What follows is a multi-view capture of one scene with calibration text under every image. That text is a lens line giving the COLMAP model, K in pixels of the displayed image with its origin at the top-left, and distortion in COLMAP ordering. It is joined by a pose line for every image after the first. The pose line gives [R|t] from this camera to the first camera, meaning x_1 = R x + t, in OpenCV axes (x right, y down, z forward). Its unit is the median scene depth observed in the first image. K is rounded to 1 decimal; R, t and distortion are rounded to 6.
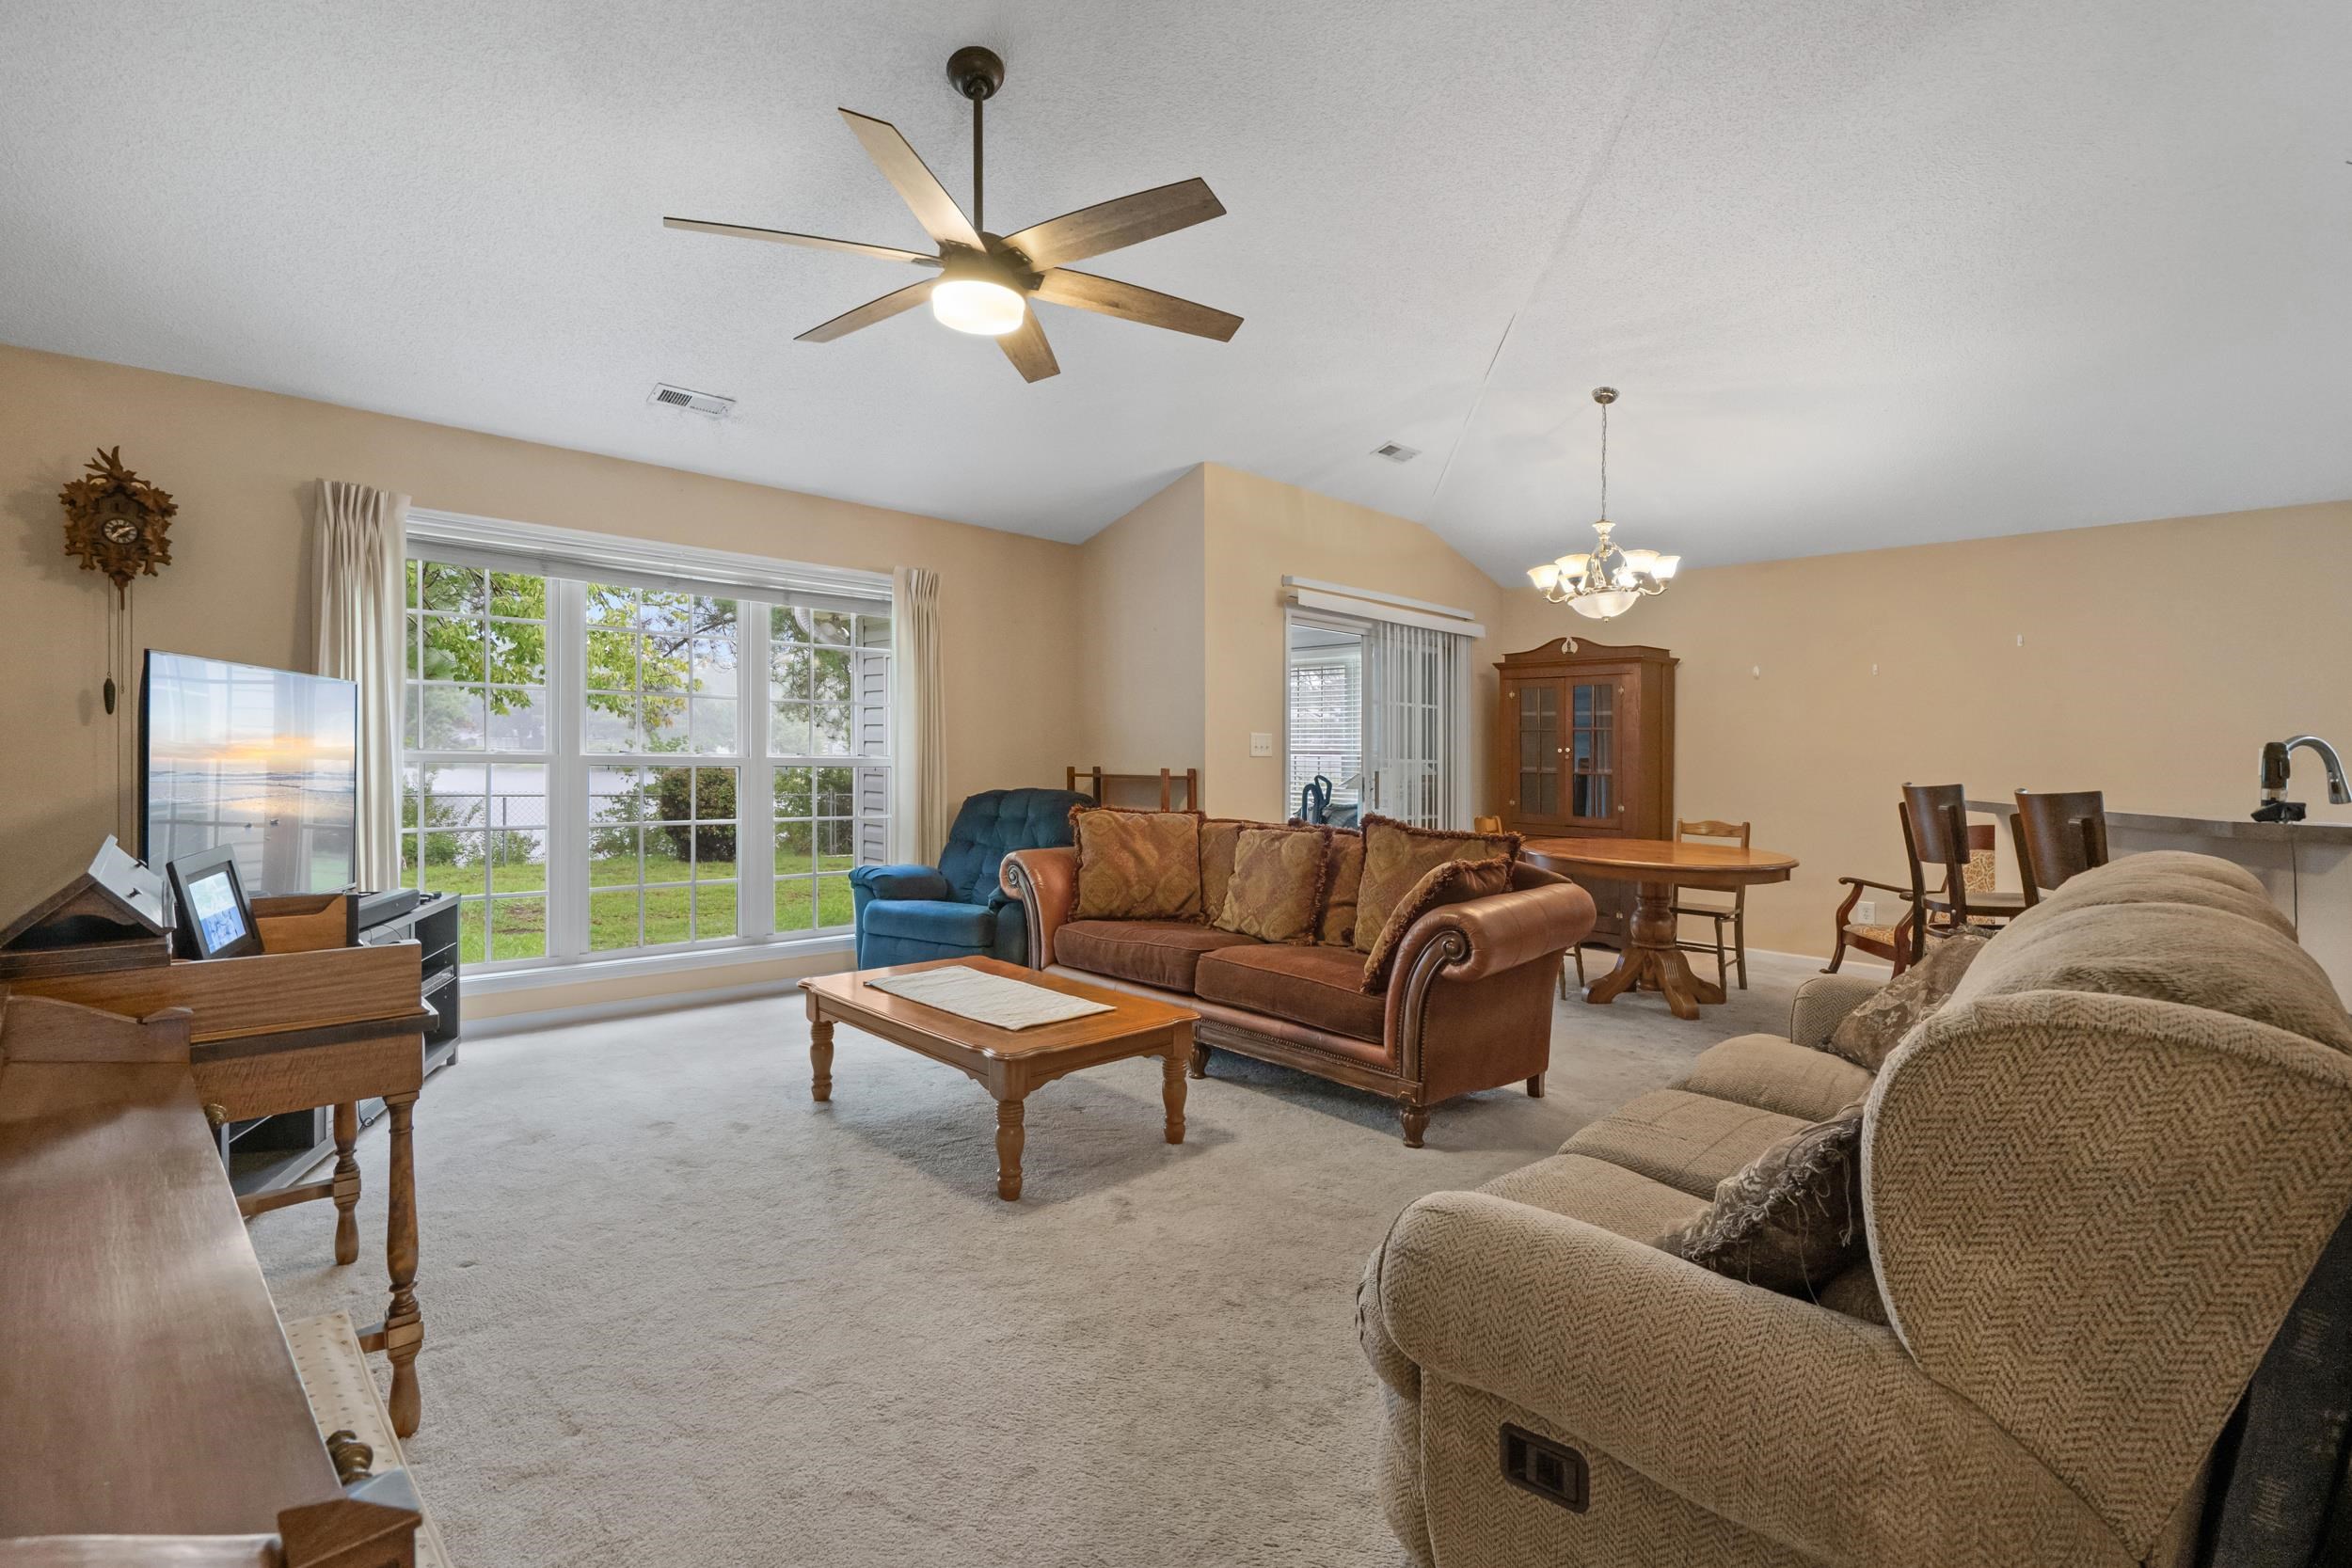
lens RADIAL K [[1068.2, 0, 1180.7], [0, 1068.2, 817.2], [0, 0, 1]] dist [-0.001379, 0.000166]
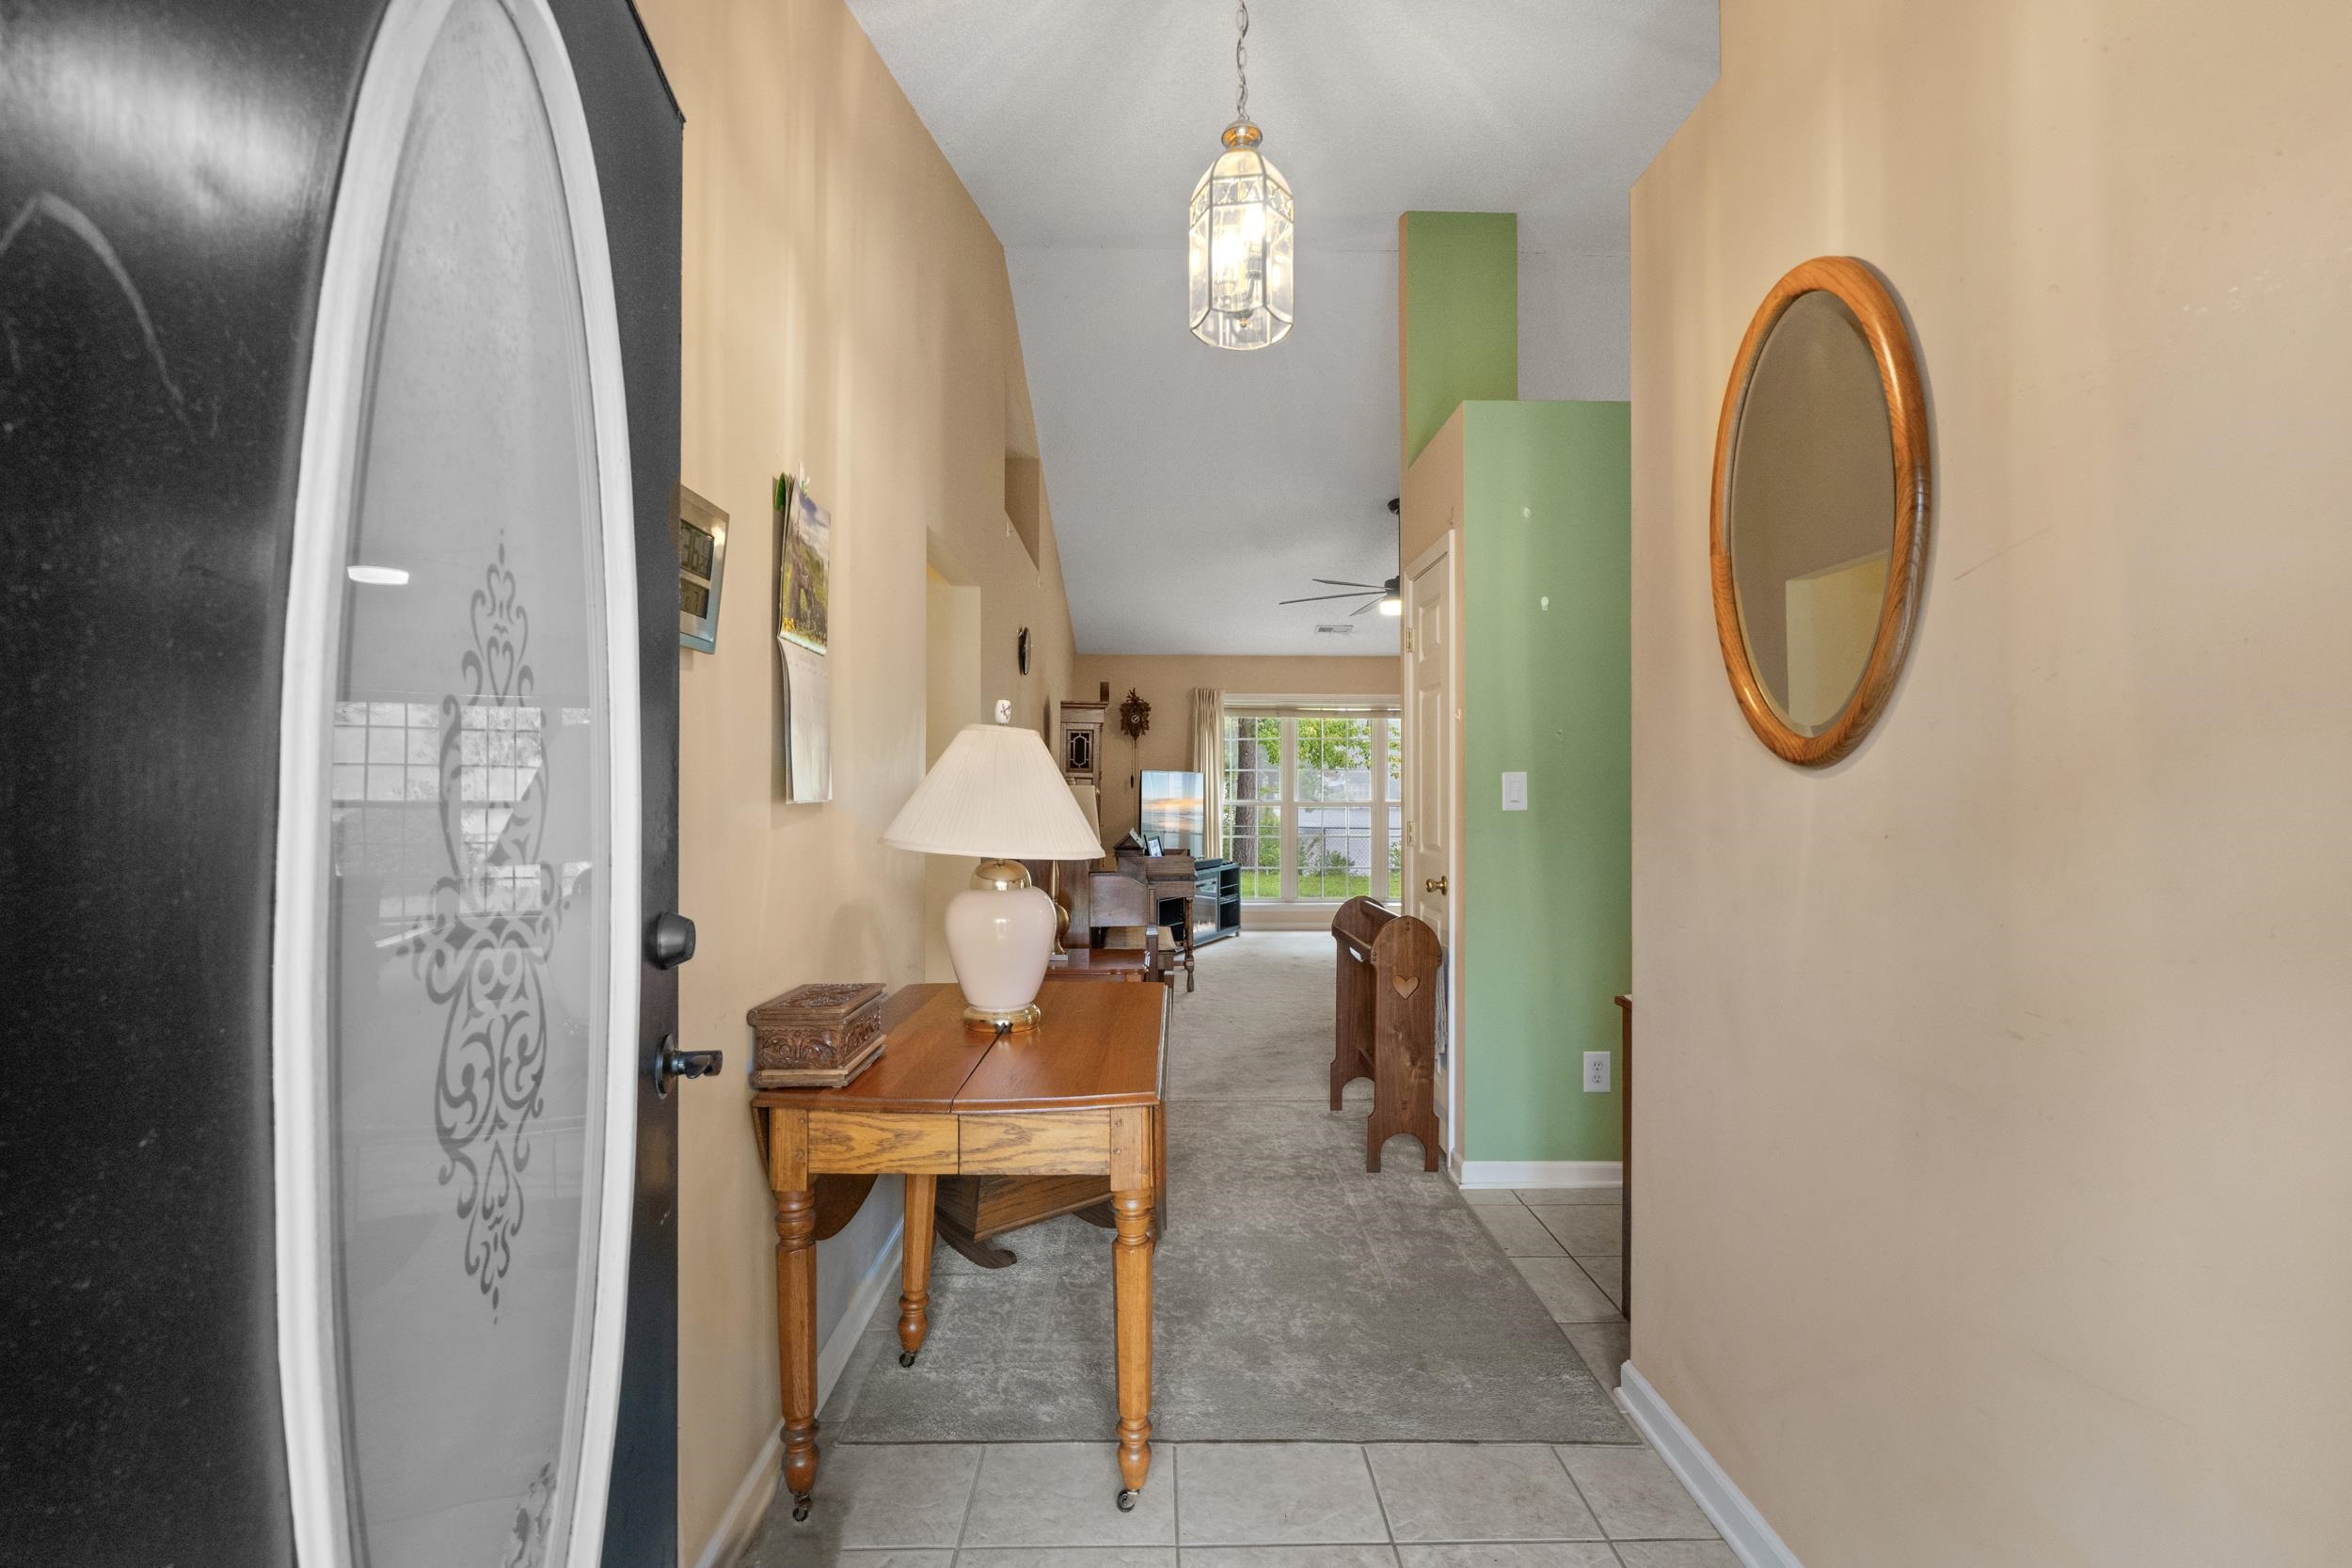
lens RADIAL K [[1068.2, 0, 1180.7], [0, 1068.2, 817.2], [0, 0, 1]] dist [-0.001379, 0.000166]
pose [[0.741648, -0.010029, -0.670715, 0.777036], [-0.011596, 0.999547, -0.027769, 0.038762], [0.670689, 0.028373, 0.741195, -0.792951]]
